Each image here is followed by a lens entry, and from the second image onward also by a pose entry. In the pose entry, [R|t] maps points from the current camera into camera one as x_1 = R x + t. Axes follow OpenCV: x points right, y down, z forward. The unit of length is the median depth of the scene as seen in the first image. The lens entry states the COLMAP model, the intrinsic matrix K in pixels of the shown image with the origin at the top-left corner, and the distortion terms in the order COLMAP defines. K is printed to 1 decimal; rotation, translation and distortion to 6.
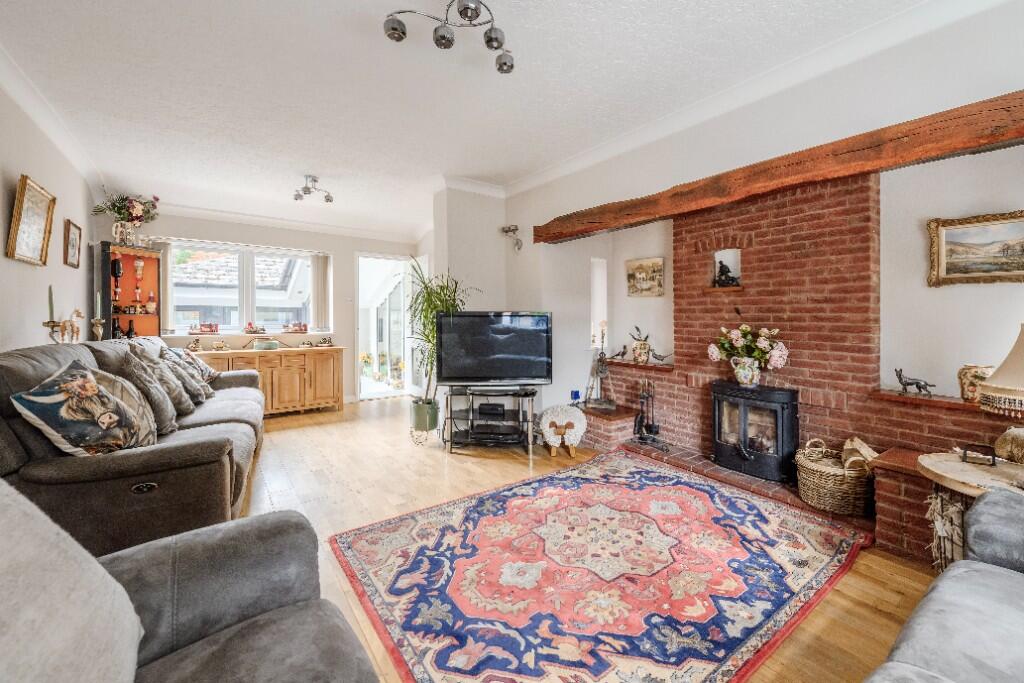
lens RADIAL K [[418.8, 0, 500.1], [0, 418.8, 320.2], [0, 0, 1]] dist [0.014132, -0.000101]
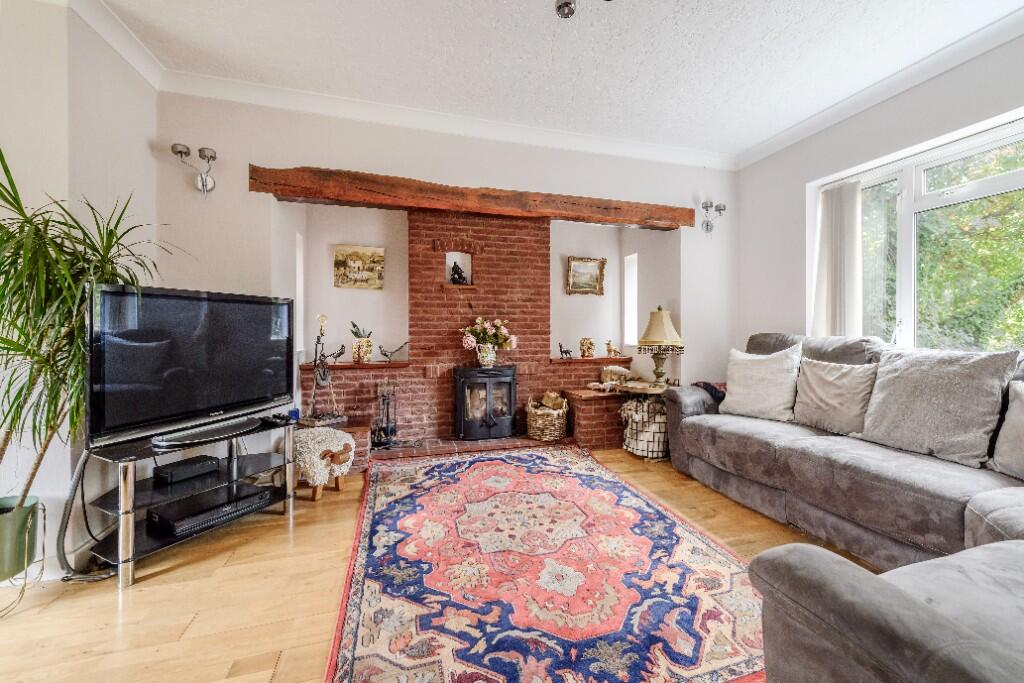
lens RADIAL K [[428.8, 0, 526.0], [0, 428.8, 332.3], [0, 0, 1]] dist [0.015617, -0.000142]
pose [[0.288082, -0.016050, 0.957471, -0.592198], [0.015189, 0.999810, 0.012189, 0.042735], [-0.957485, 0.011031, 0.288271, 0.555577]]
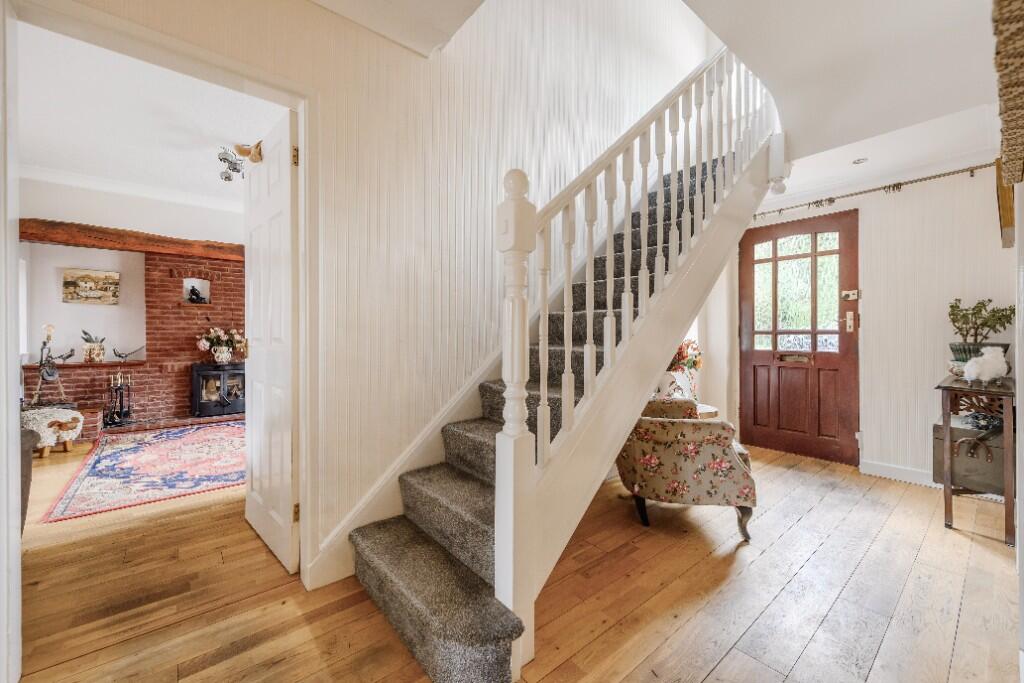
lens RADIAL K [[415.4, 0, 576.5], [0, 415.4, 336.5], [0, 0, 1]] dist [-0.000126, -0.000289]
pose [[-0.174179, -0.008764, 0.984675, -1.348016], [0.013547, 0.999844, 0.011295, 0.049509], [-0.984621, 0.015307, -0.174033, -0.110420]]
